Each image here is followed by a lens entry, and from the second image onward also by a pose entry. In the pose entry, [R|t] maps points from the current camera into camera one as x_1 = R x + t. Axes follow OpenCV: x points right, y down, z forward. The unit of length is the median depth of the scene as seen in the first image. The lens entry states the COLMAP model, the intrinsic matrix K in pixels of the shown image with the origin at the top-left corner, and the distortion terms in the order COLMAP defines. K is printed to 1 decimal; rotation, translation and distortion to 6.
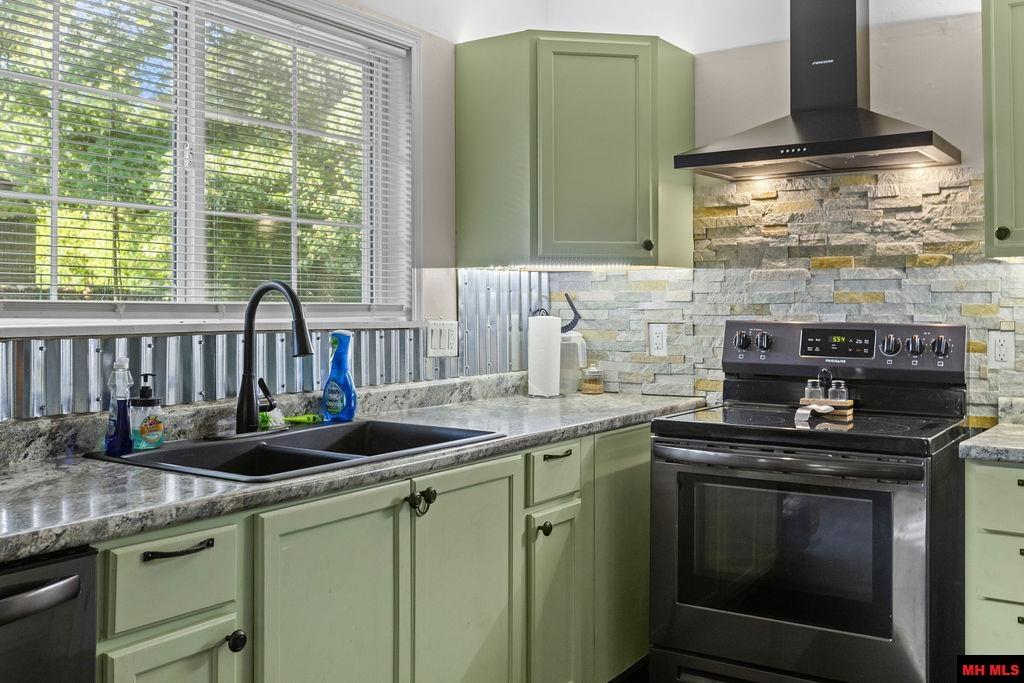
lens RADIAL K [[995.1, 0, 511.2], [0, 995.1, 294.8], [0, 0, 1]] dist [-0.006687, 0.003183]
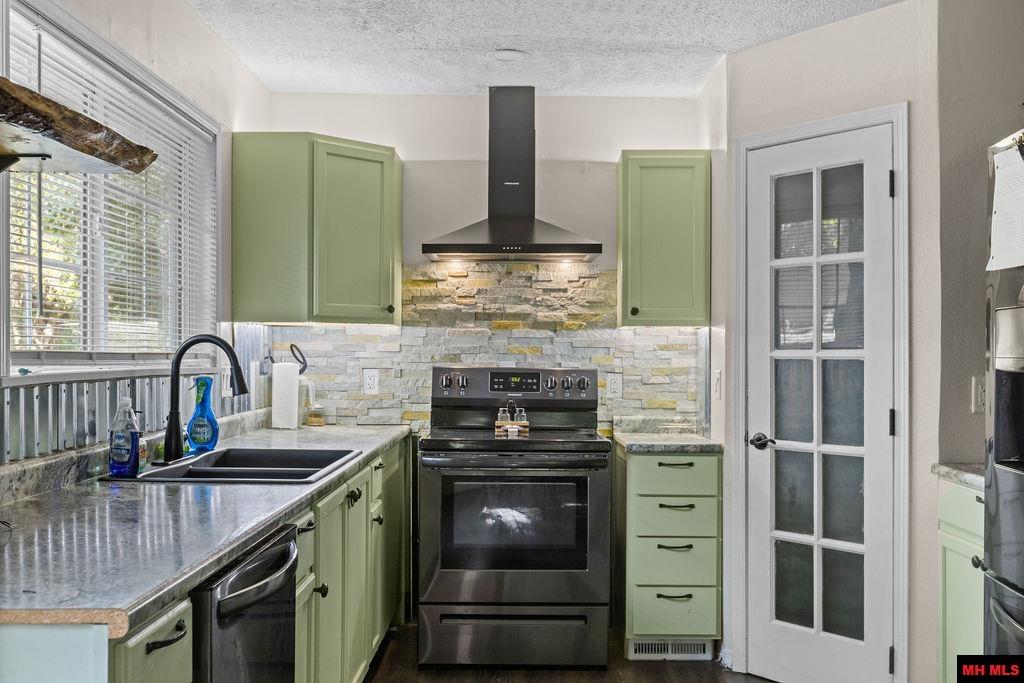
lens RADIAL K [[1000.7, 0, 513.3], [0, 1000.7, 361.6], [0, 0, 1]] dist [-0.004581, -0.009532]
pose [[0.831964, 0.001822, 0.554827, -0.459893], [-0.013814, 0.999753, 0.017431, -0.005640], [-0.554658, -0.022167, 0.831783, -0.184877]]
